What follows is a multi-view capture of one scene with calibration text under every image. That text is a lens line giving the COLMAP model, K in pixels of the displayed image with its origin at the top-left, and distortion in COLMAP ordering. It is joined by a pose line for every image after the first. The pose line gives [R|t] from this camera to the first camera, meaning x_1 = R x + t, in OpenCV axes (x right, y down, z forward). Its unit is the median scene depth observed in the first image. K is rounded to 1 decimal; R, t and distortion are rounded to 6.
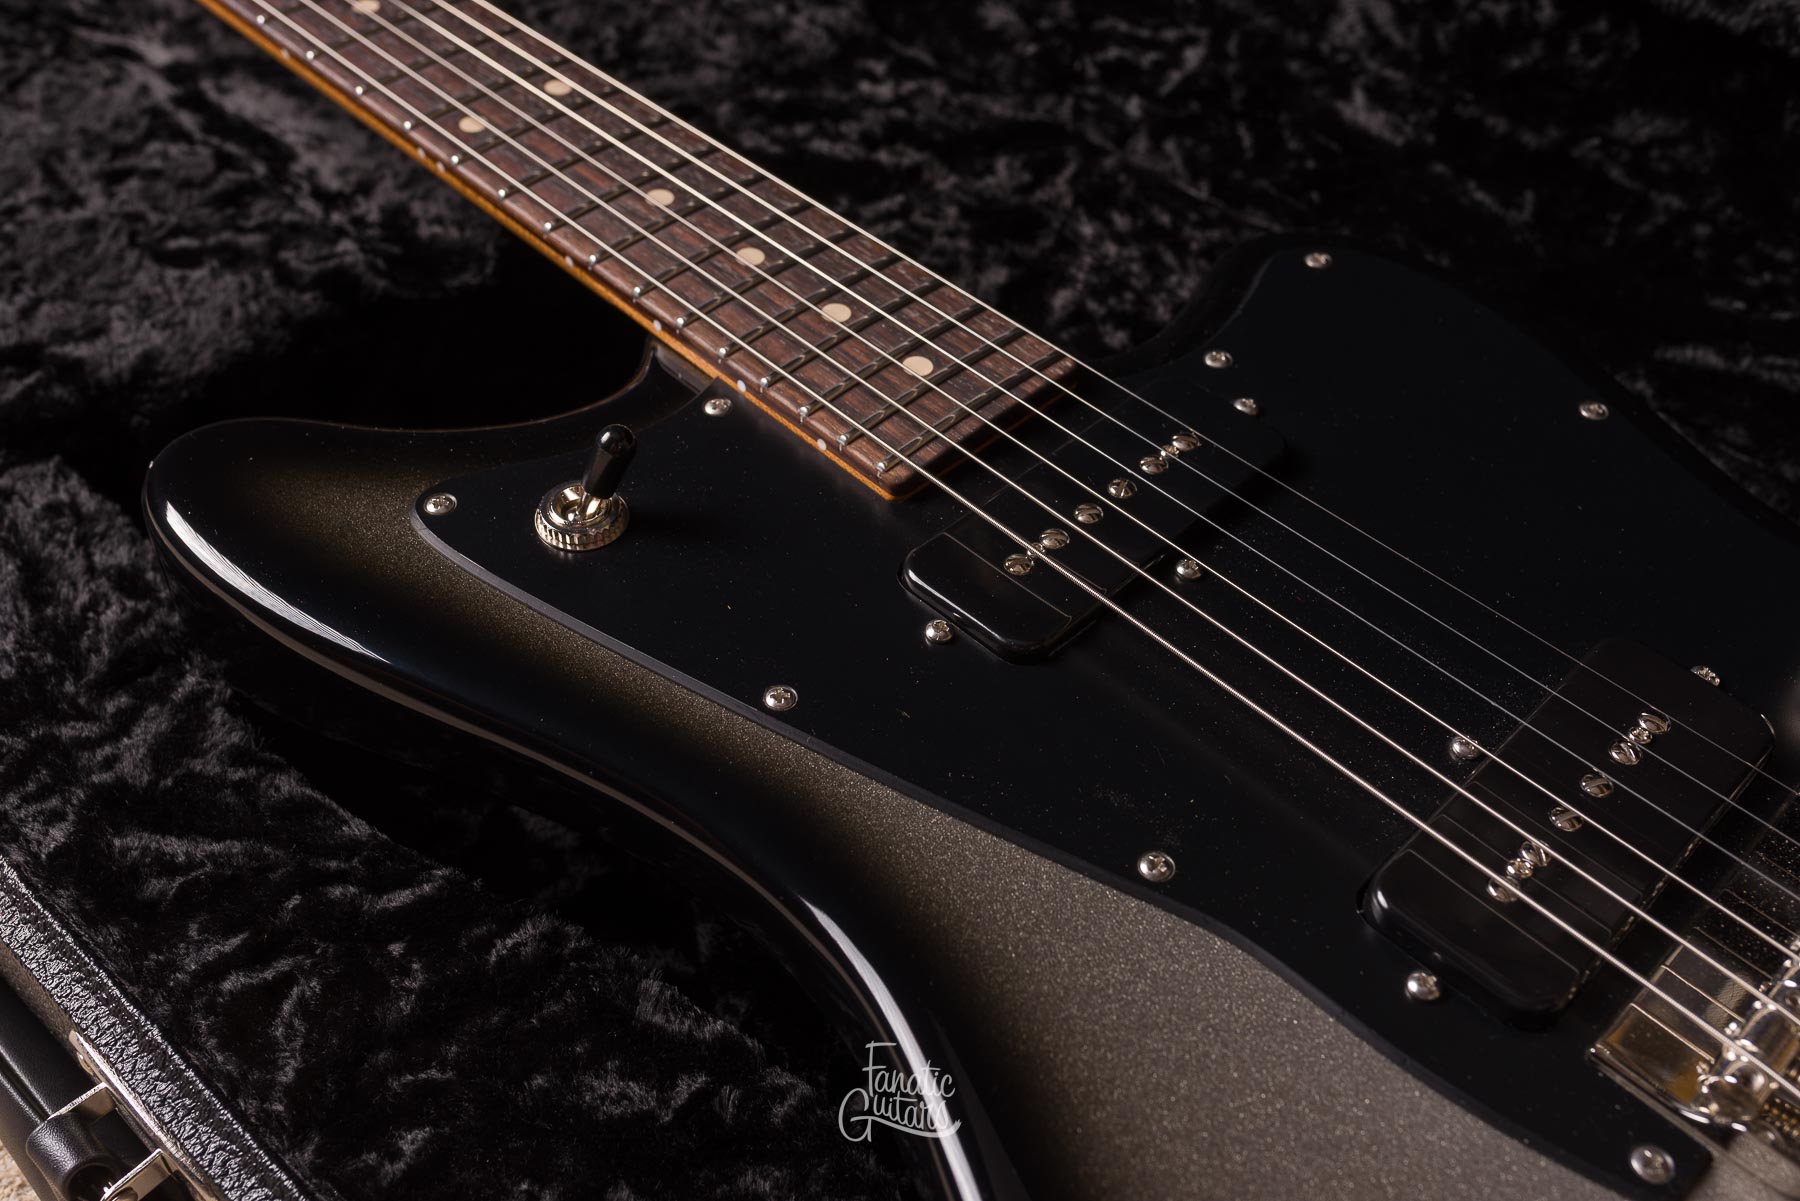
lens RADIAL K [[1799.4, 0, 903.9], [0, 1799.4, 600.3], [0, 0, 1]] dist [-0.000419, -0.000403]
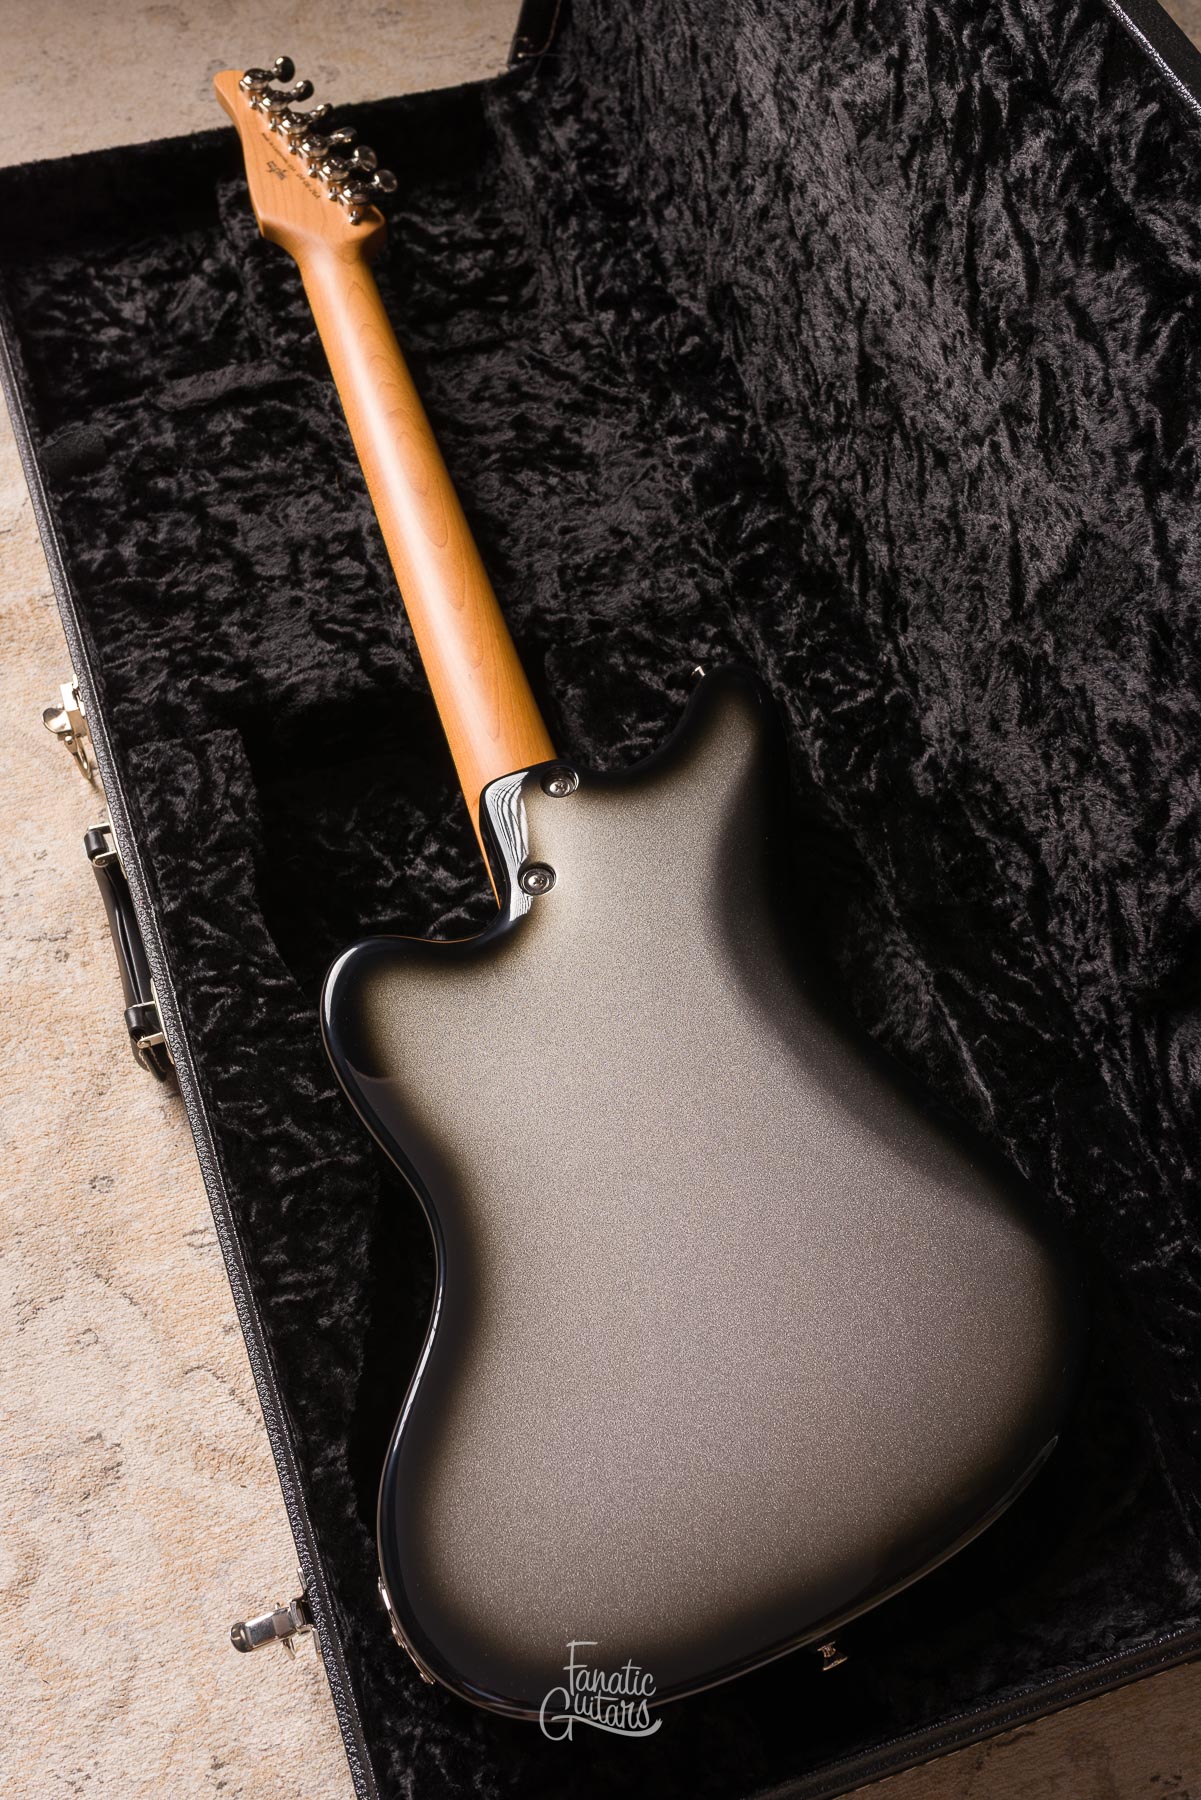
lens RADIAL K [[1905.2, 0, 565.5], [0, 1905.2, 872.2], [0, 0, 1]] dist [-0.003451, 0.003052]
pose [[0.874587, 0.401443, -0.271922, 0.690400], [-0.346044, 0.909617, 0.229894, -0.673434], [0.339634, -0.106965, 0.934455, -1.257998]]
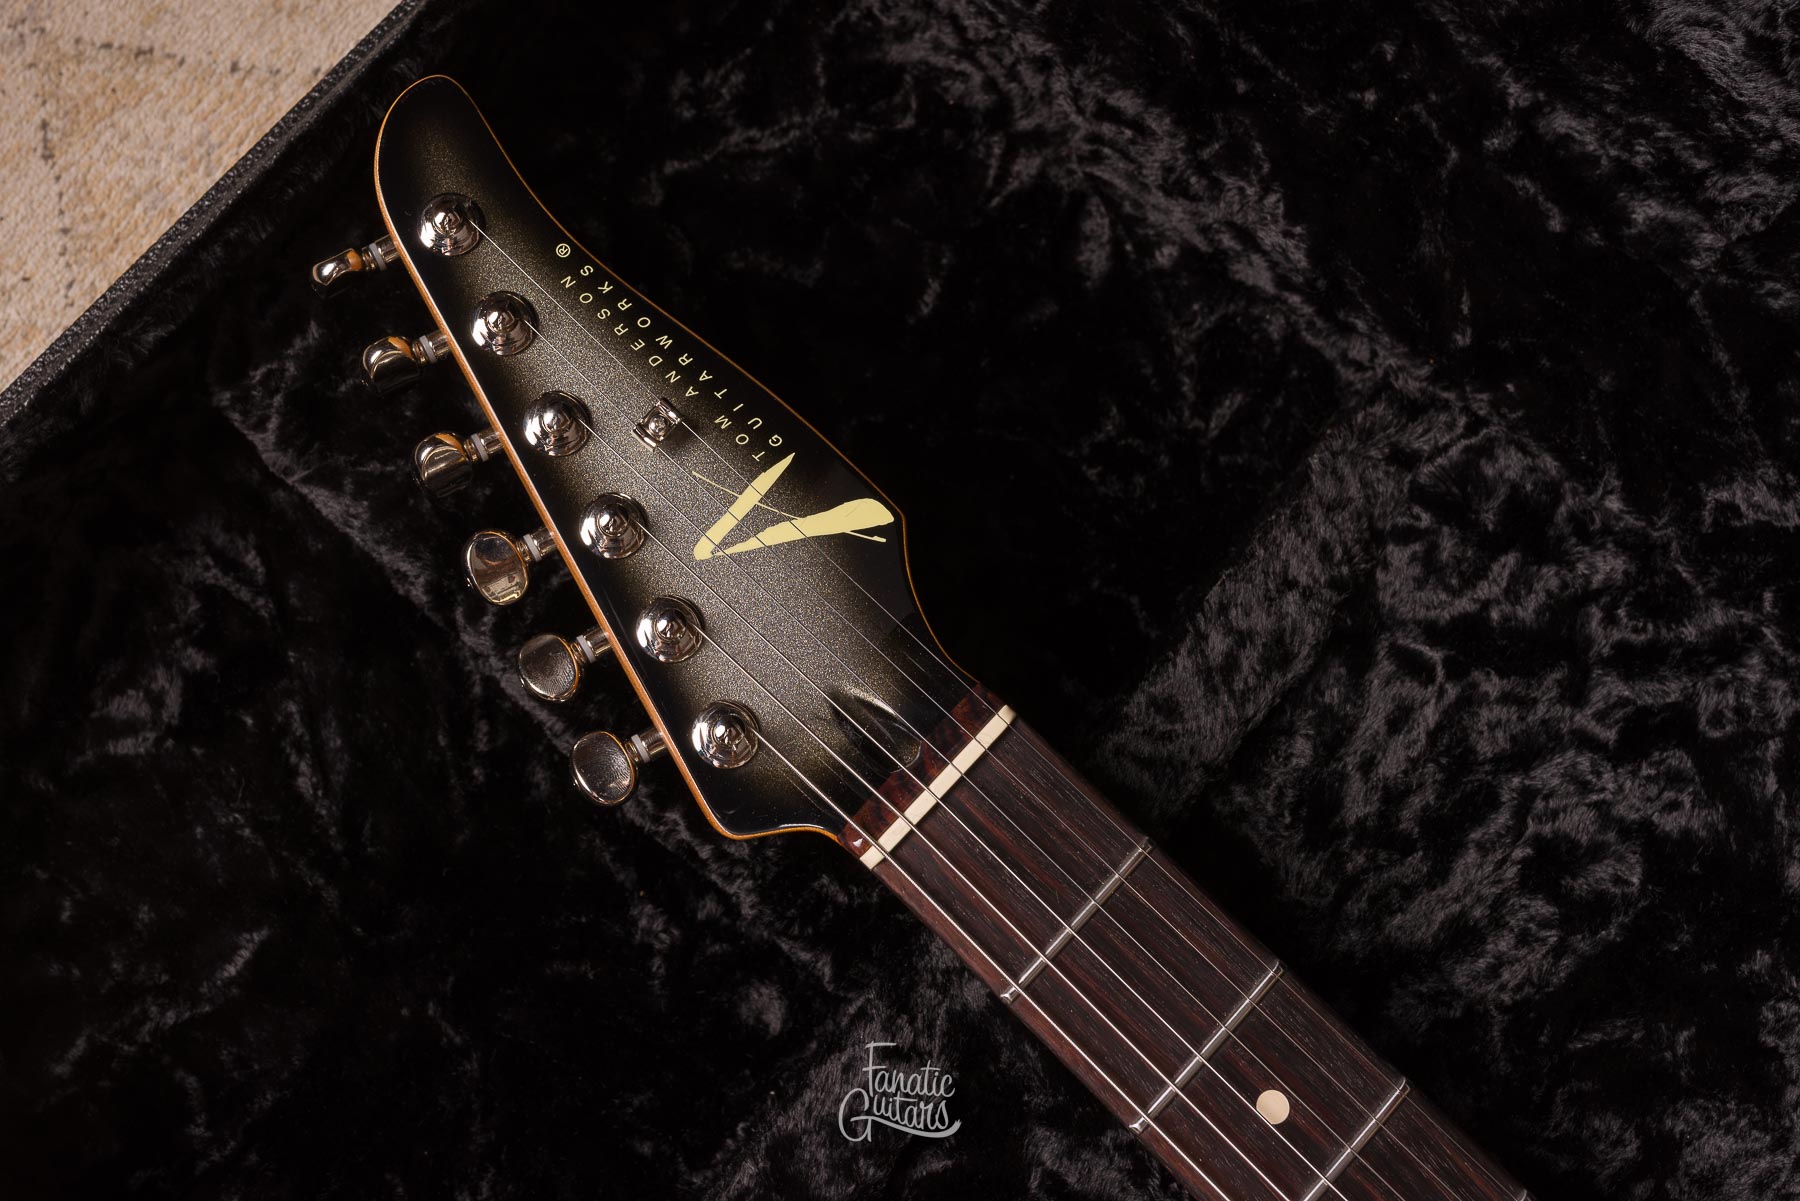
lens RADIAL K [[2164.8, 0, 705.4], [0, 2164.8, 476.1], [0, 0, 1]] dist [-0.003301, -0.005211]
pose [[0.999841, -0.002771, -0.017608, -0.922483], [0.011674, 0.848321, 0.529354, -1.457443], [0.013471, -0.529475, 0.848218, 0.642184]]
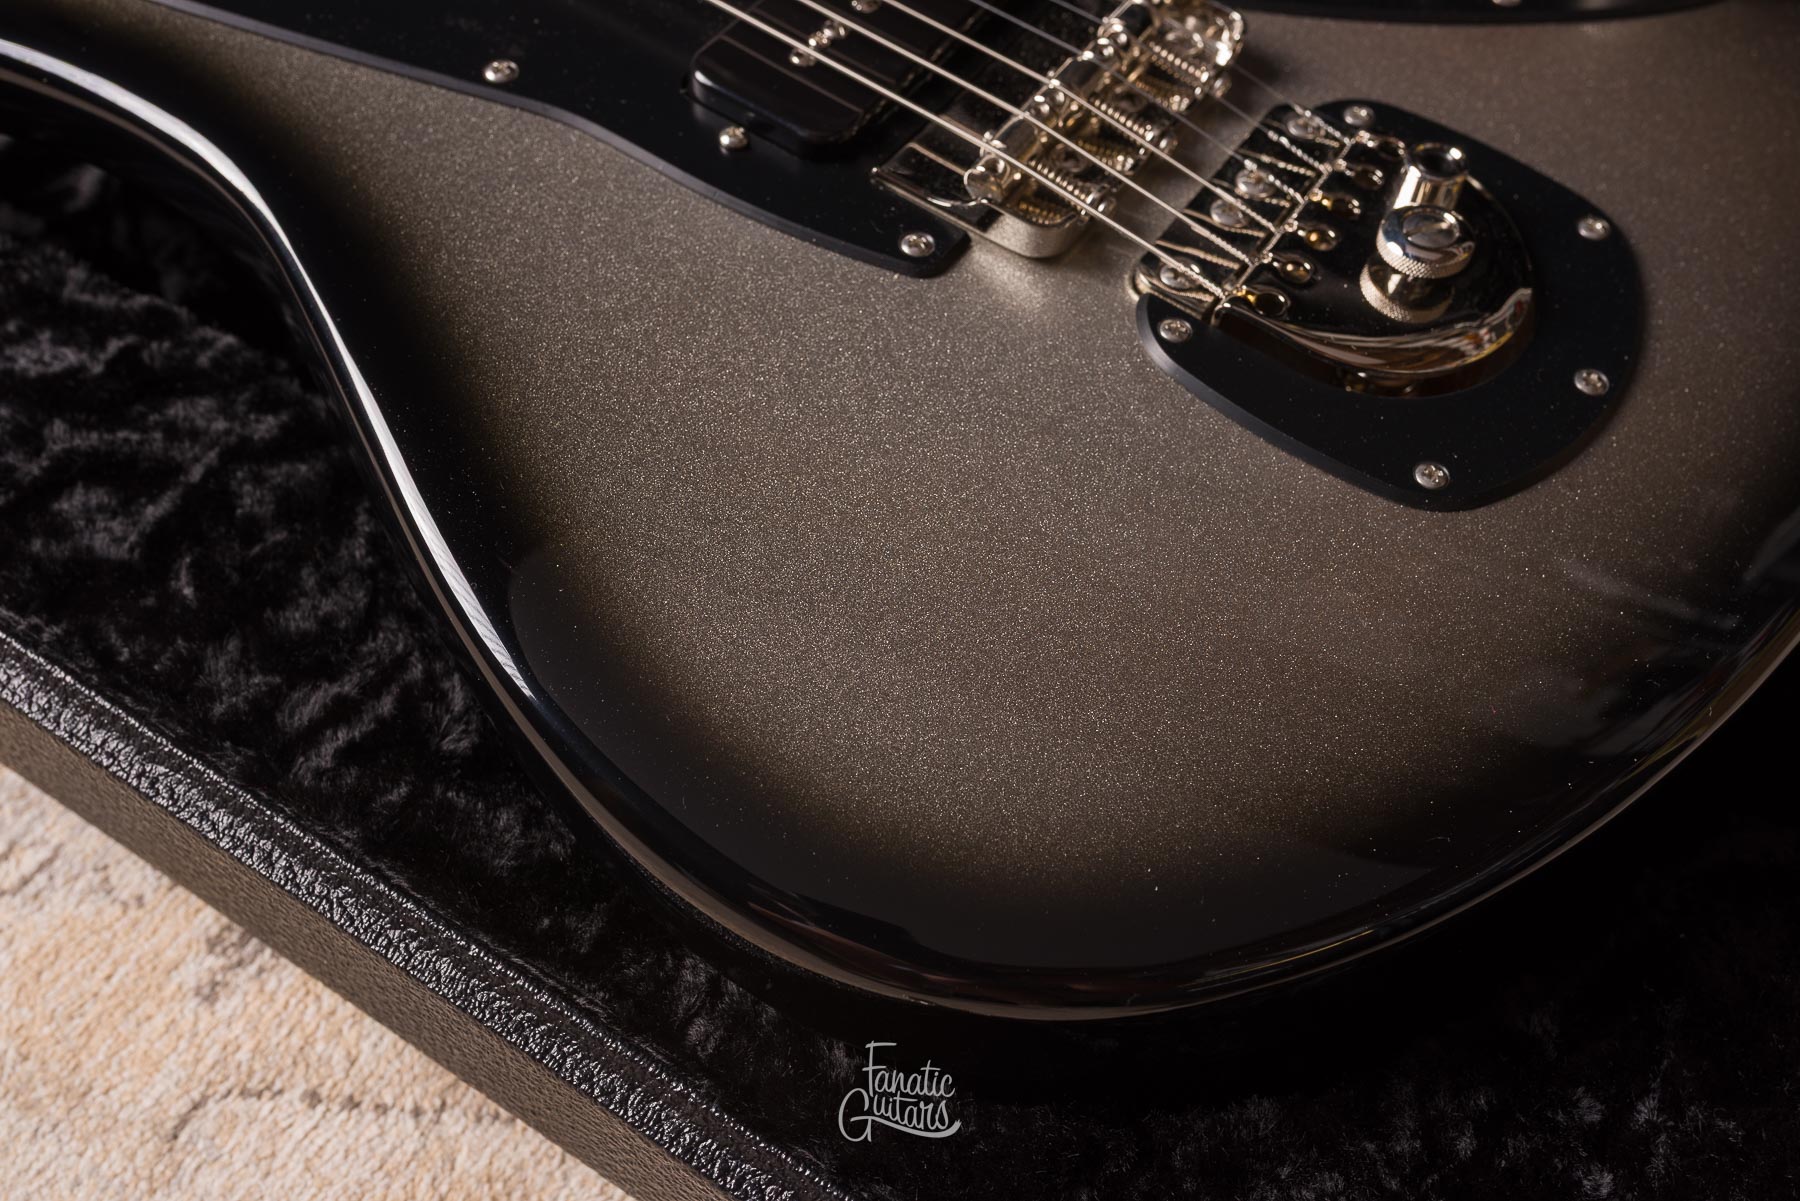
lens RADIAL K [[1831.9, 0, 896.4], [0, 1831.9, 596.4], [0, 0, 1]] dist [-0.002788, 0.001259]
pose [[0.982402, -0.127062, 0.136897, 0.140778], [0.101979, 0.978950, 0.176795, 0.221359], [-0.156479, -0.159723, 0.974681, -0.145977]]
